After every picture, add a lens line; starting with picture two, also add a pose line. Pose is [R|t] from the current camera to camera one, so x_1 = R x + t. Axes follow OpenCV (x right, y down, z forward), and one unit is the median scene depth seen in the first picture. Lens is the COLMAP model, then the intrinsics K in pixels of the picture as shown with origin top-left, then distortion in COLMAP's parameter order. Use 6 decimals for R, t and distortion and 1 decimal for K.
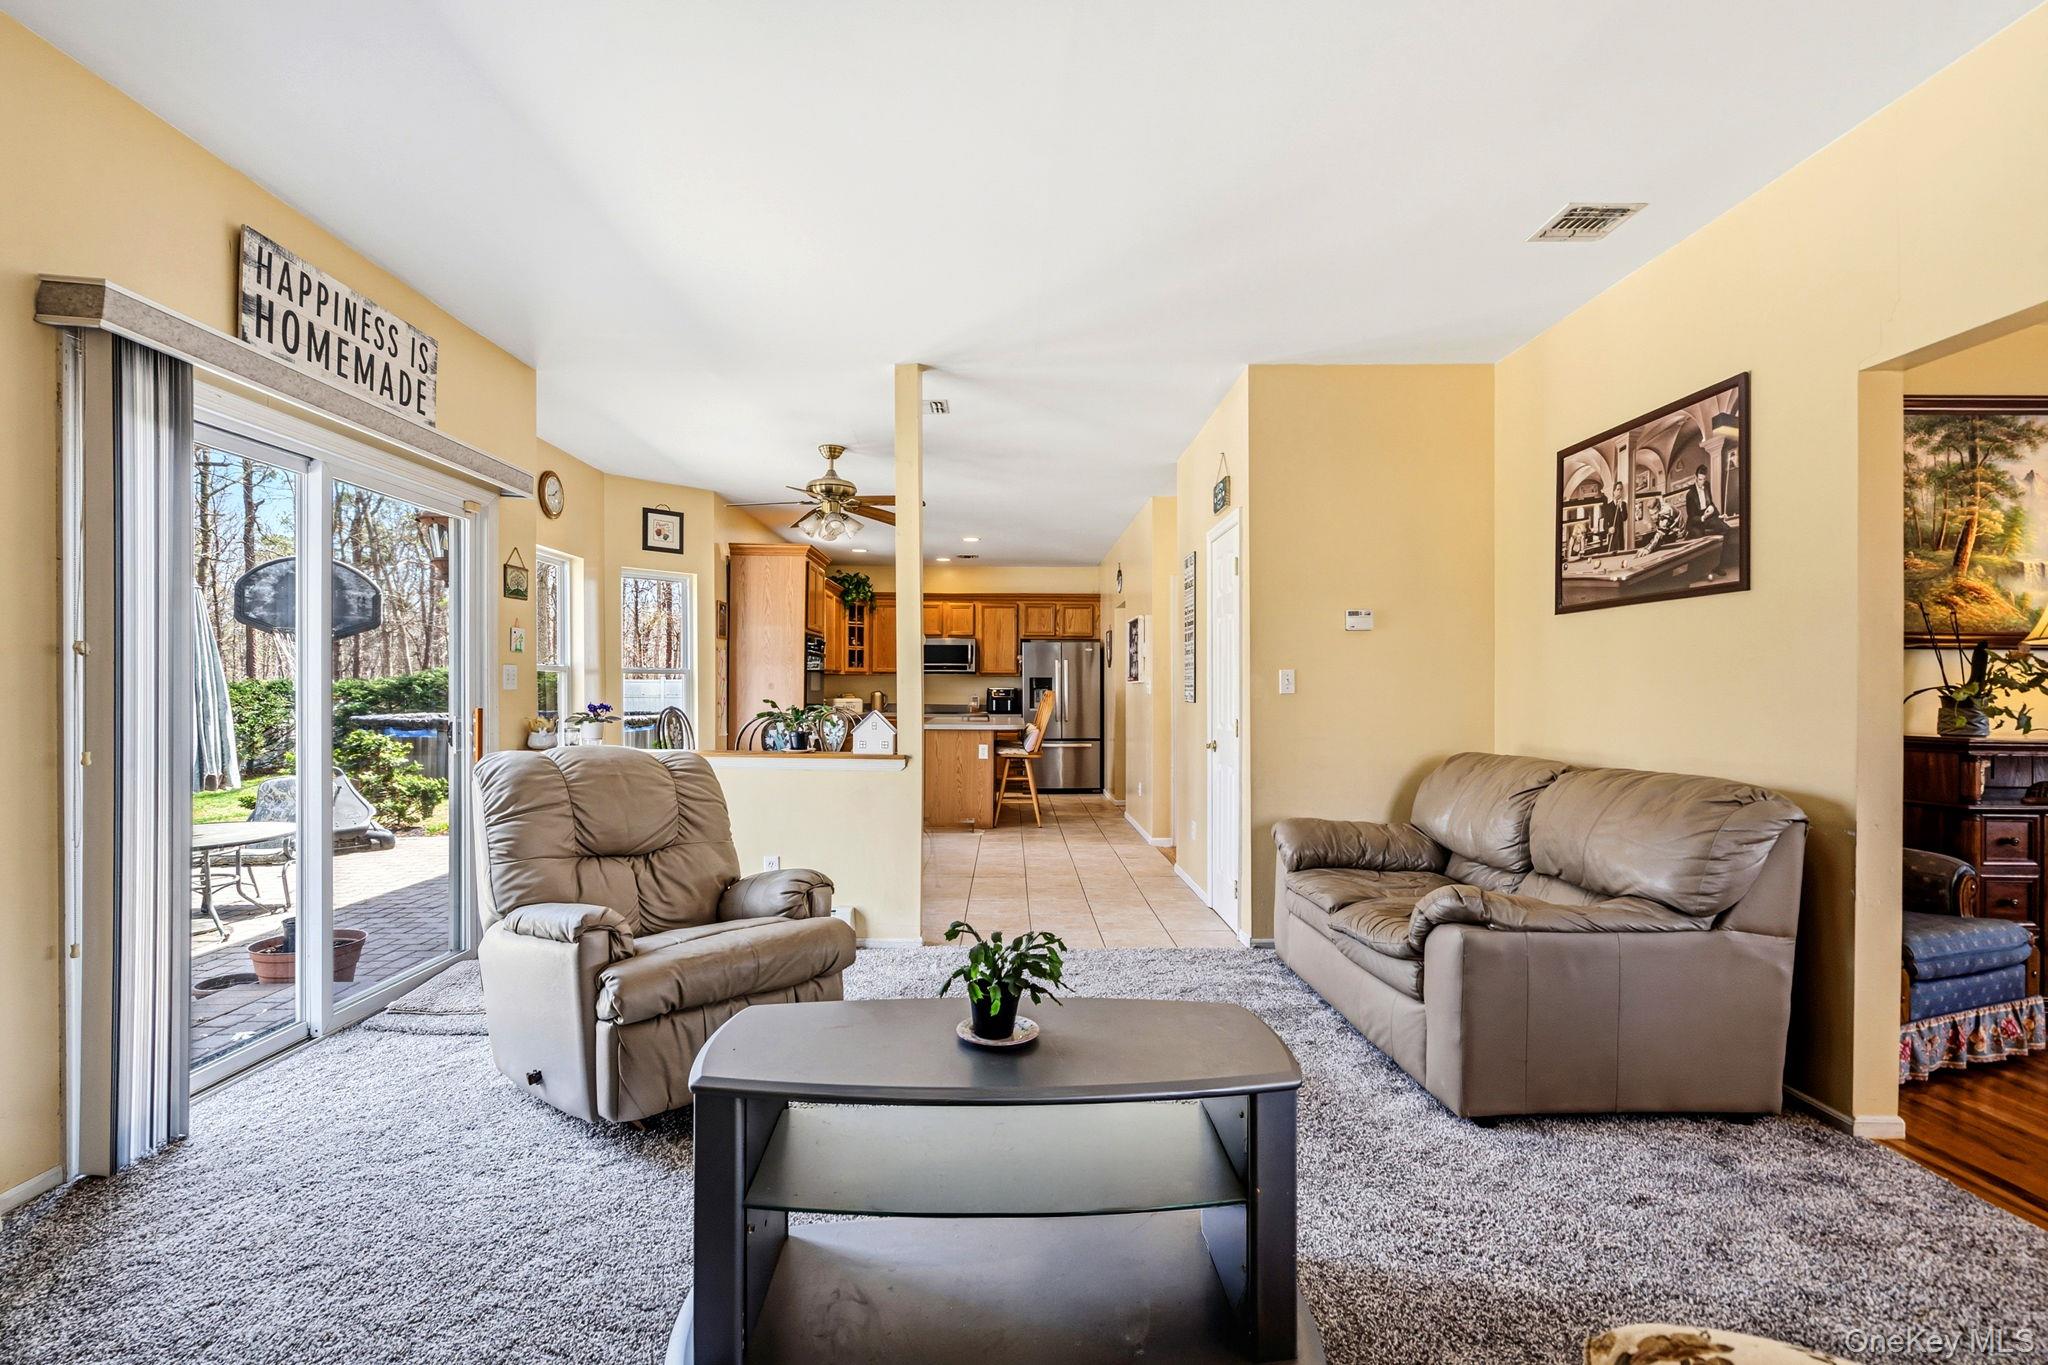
lens RADIAL K [[930.6, 0, 1018.3], [0, 930.6, 693.2], [0, 0, 1]] dist [-0.000266, 0.000023]
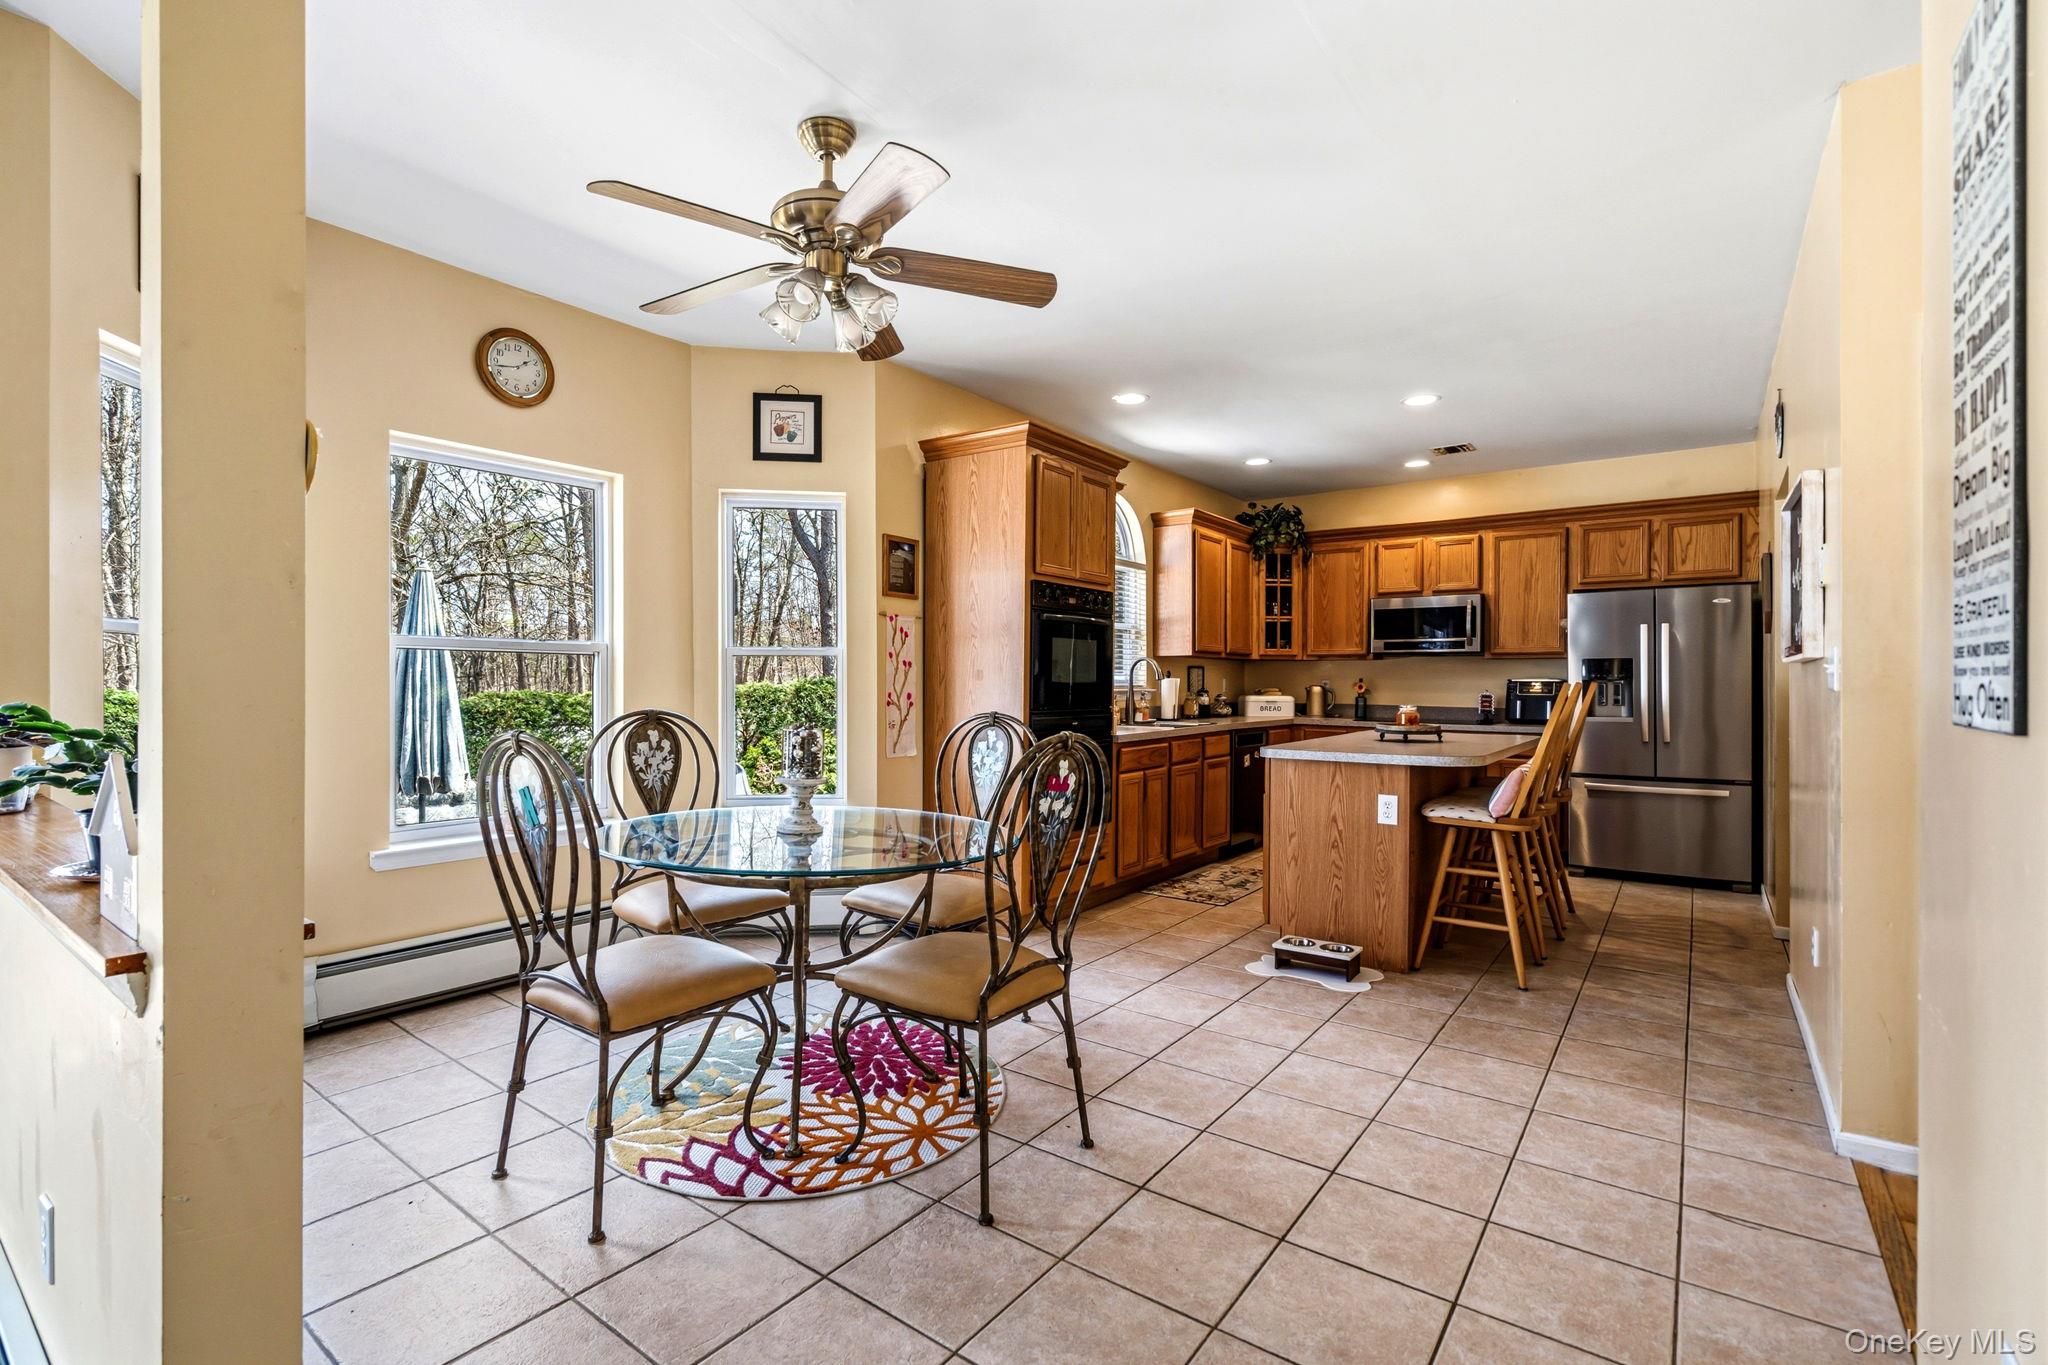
lens RADIAL K [[939.4, 0, 994.8], [0, 939.4, 684.6], [0, 0, 1]] dist [0.001156, 0.000331]
pose [[0.795662, -0.000813, -0.605740, 0.112638], [-0.001956, 0.999990, -0.003910, 0.000875], [0.605737, 0.004296, 0.795653, 0.585652]]
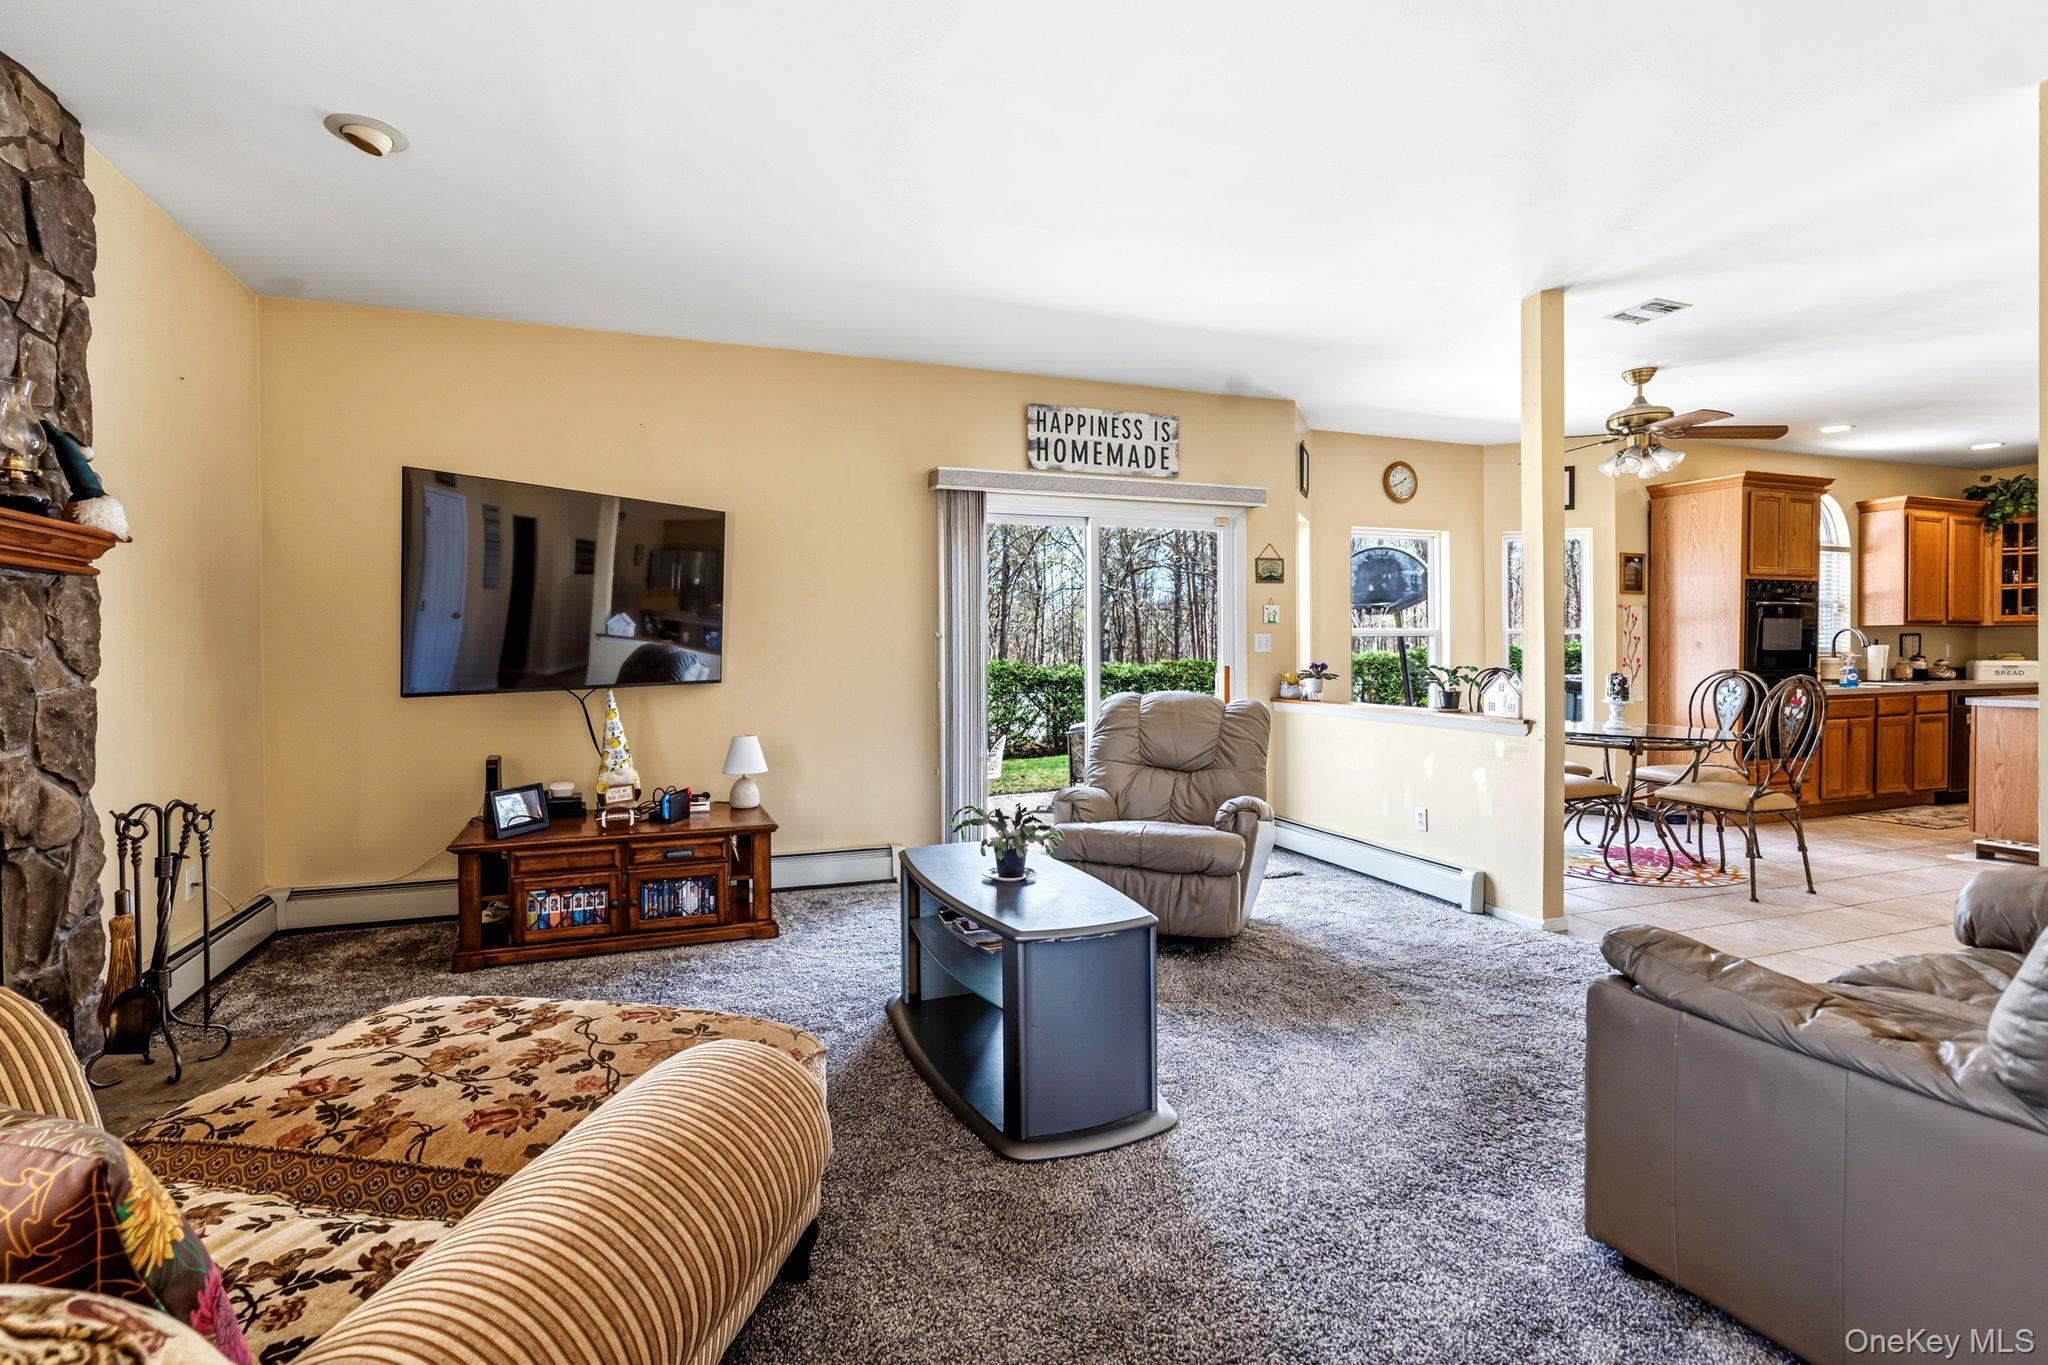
lens RADIAL K [[945.6, 0, 1008.9], [0, 945.6, 666.0], [0, 0, 1]] dist [0.000762, 0.000755]
pose [[0.347962, 0.007920, -0.937475, 0.359764], [0.002699, 0.999952, 0.009449, 0.001477], [0.937505, -0.005819, 0.347924, 0.116726]]
